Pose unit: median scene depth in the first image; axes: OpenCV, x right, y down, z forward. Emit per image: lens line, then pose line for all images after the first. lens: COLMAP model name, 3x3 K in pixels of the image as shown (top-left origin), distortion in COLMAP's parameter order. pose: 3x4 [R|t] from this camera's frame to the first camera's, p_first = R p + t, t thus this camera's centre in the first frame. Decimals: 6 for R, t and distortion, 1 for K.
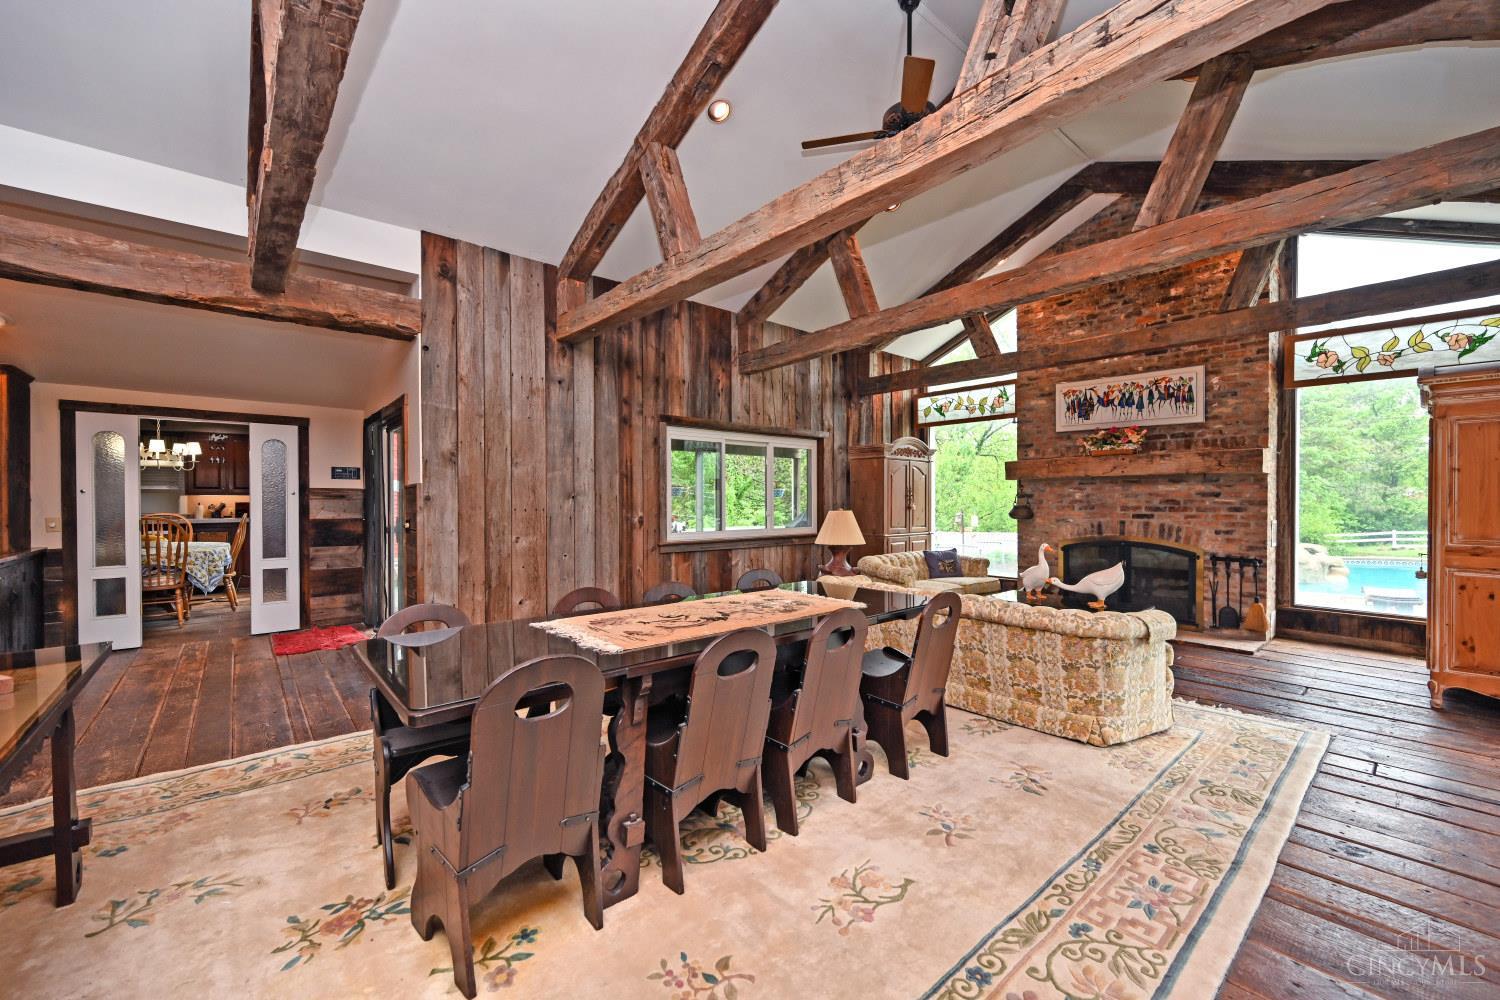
lens RADIAL K [[591.5, 0, 750.6], [0, 591.5, 504.1], [0, 0, 1]] dist [0.000677, -0.000878]
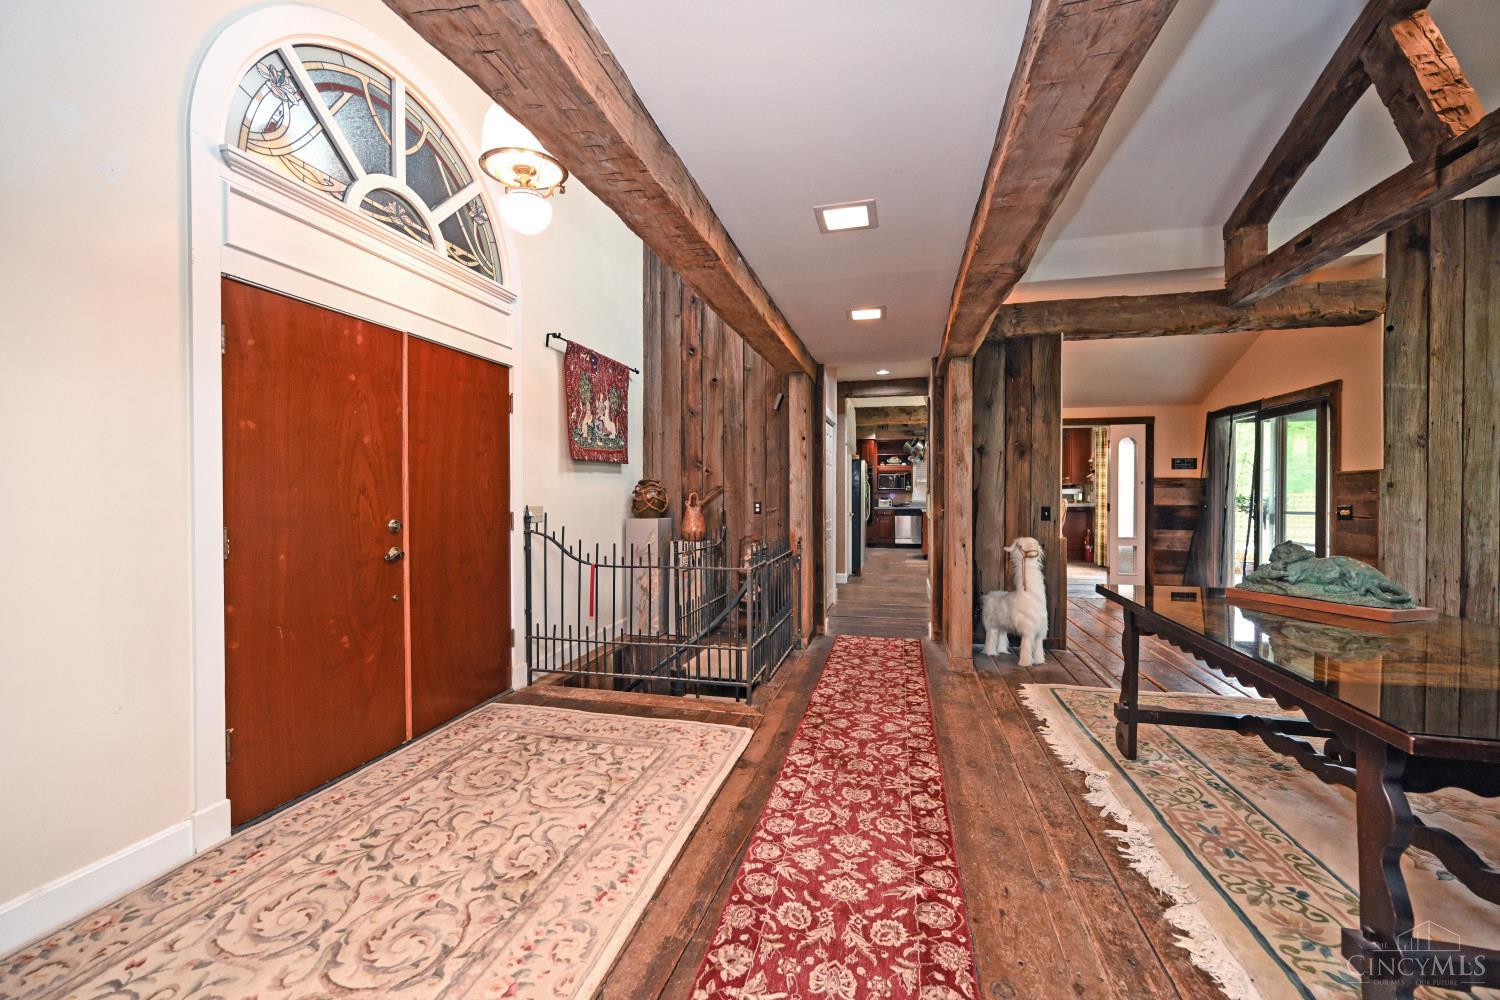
lens RADIAL K [[591.5, 0, 755.8], [0, 591.5, 498.0], [0, 0, 1]] dist [0.000677, -0.000878]
pose [[0.577557, 0.010476, -0.816283, -0.272564], [-0.006976, 0.999944, 0.007898, 0.008589], [0.816321, 0.001133, 0.577598, -0.299271]]
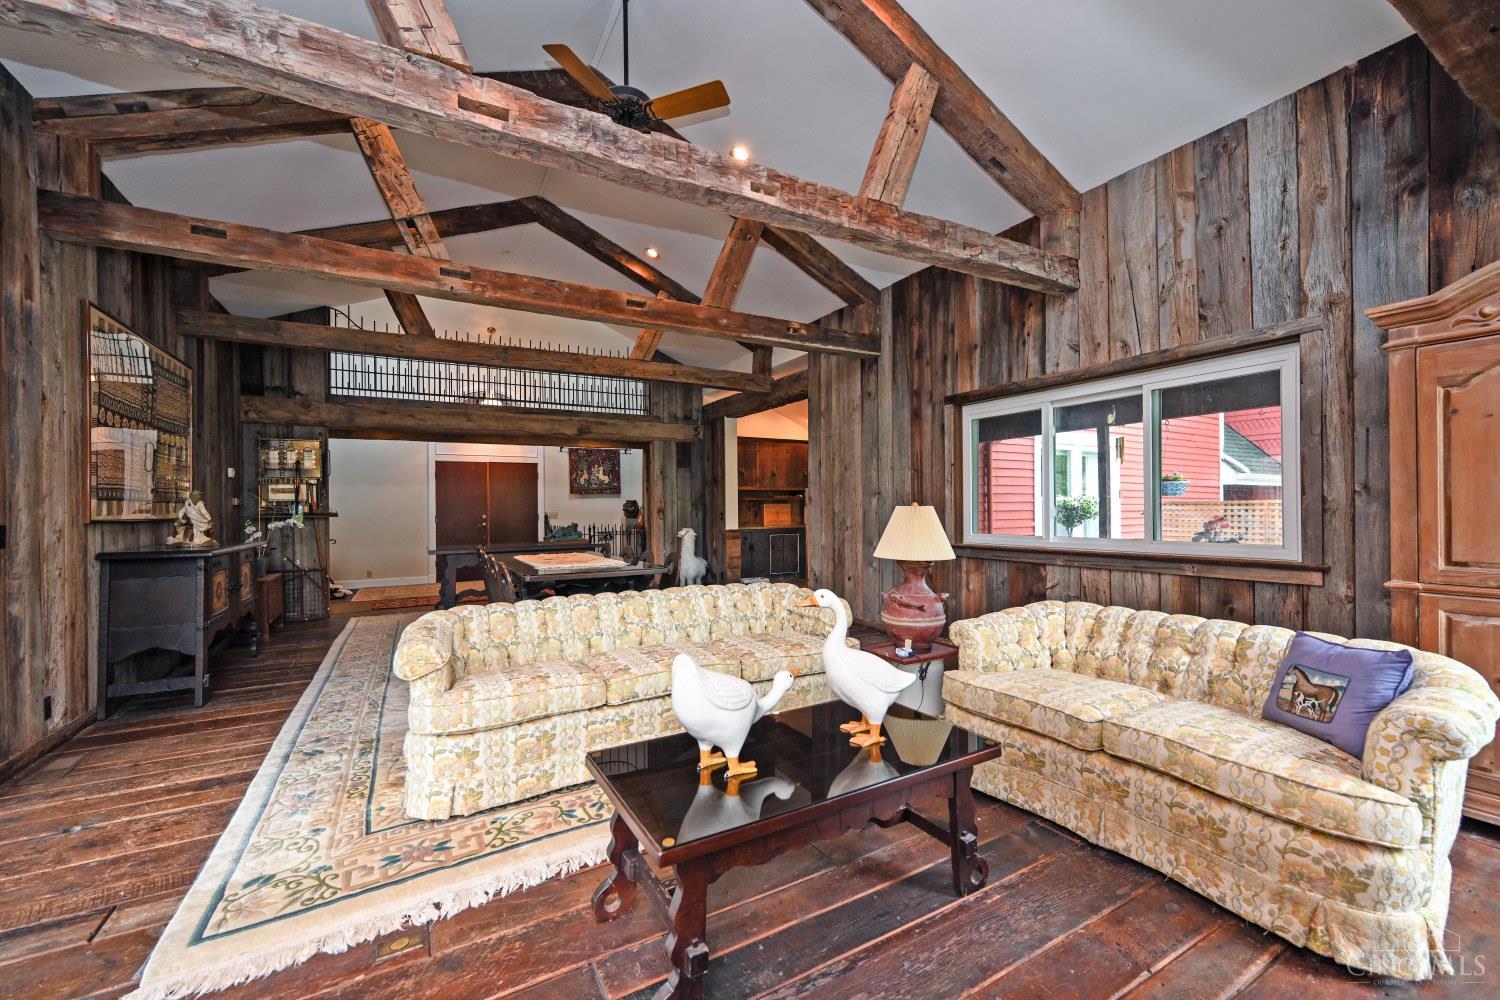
lens RADIAL K [[591.5, 0, 756.3], [0, 591.5, 503.8], [0, 0, 1]] dist [0.000677, -0.000878]
pose [[-0.185926, -0.002704, -0.982560, 0.746020], [0.003704, 0.999987, -0.003453, 0.008413], [0.982557, -0.004282, -0.185914, 0.873443]]
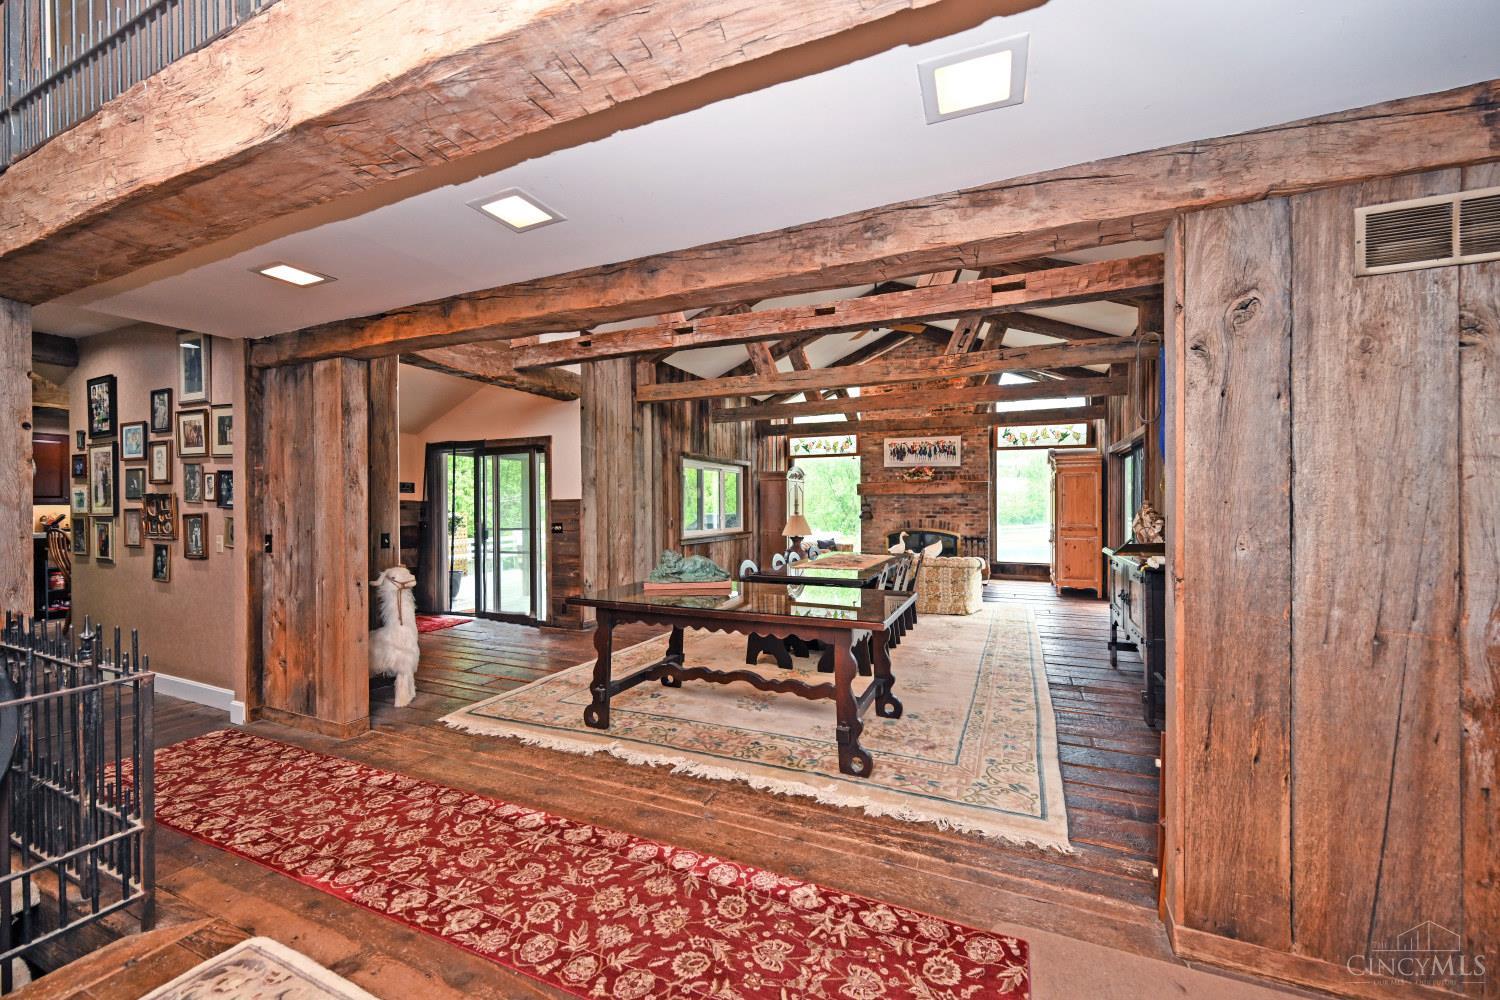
lens RADIAL K [[591.5, 0, 748.0], [0, 591.5, 504.7], [0, 0, 1]] dist [0.000677, -0.000878]
pose [[0.905736, -0.001758, 0.423838, -0.612838], [0.006163, 0.999940, -0.009023, -0.003414], [-0.423797, 0.010785, 0.905693, -0.393330]]
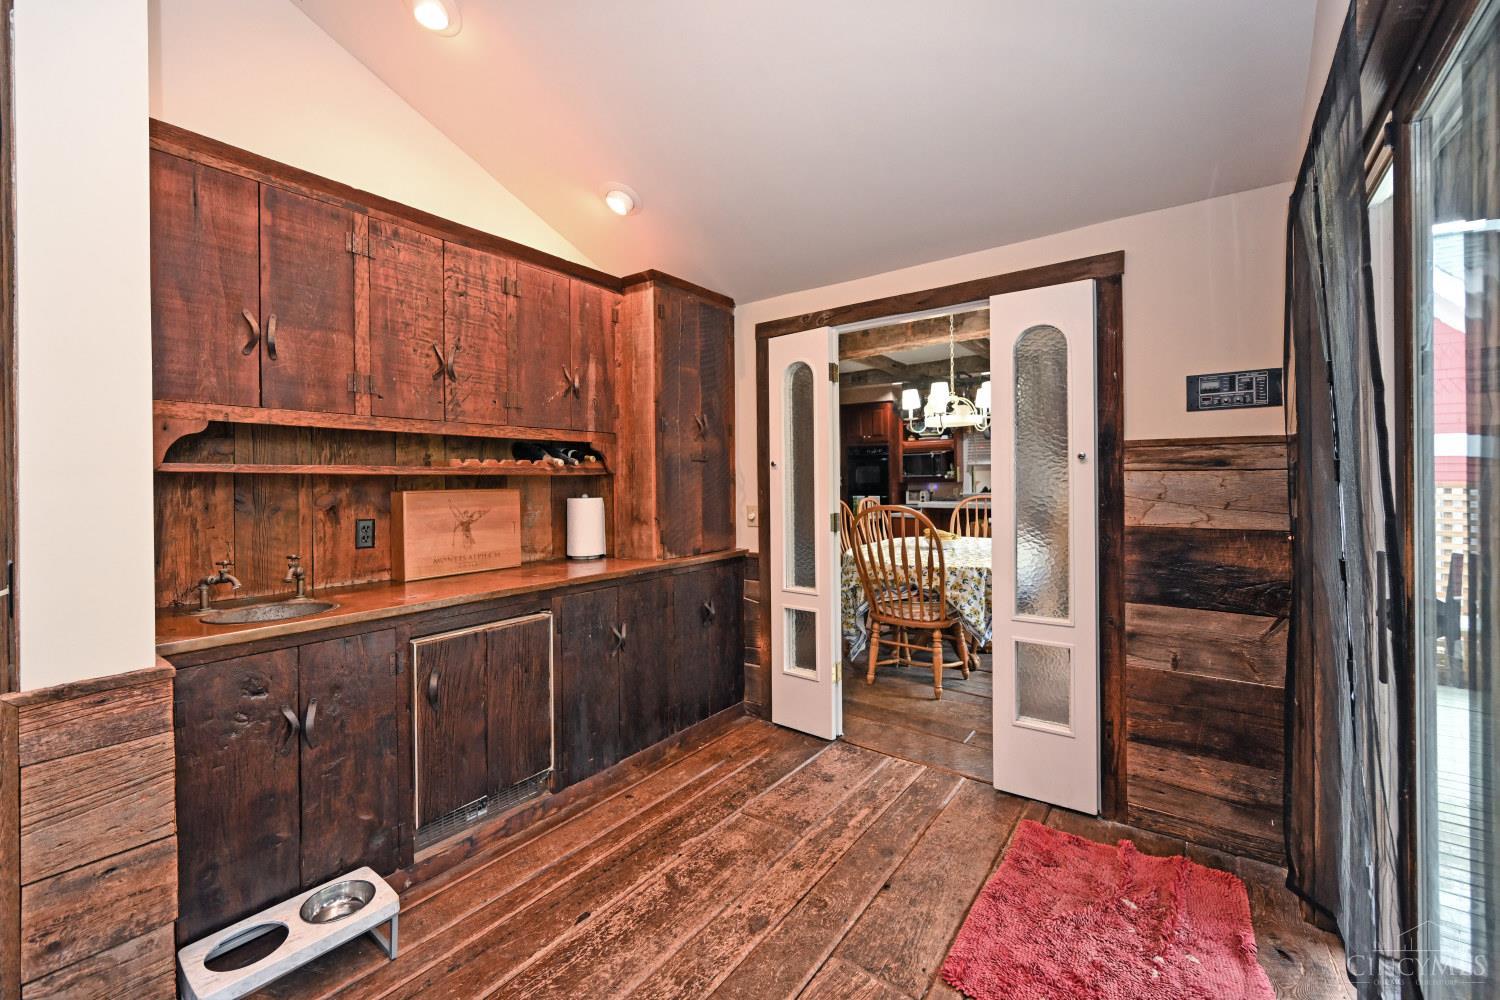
lens RADIAL K [[591.5, 0, 732.2], [0, 591.5, 484.1], [0, 0, 1]] dist [0.000677, -0.000878]
pose [[0.193810, 0.001967, -0.981037, -0.457364], [-0.000340, 0.999998, 0.001937, -0.001574], [0.981039, -0.000042, 0.193811, 0.728729]]
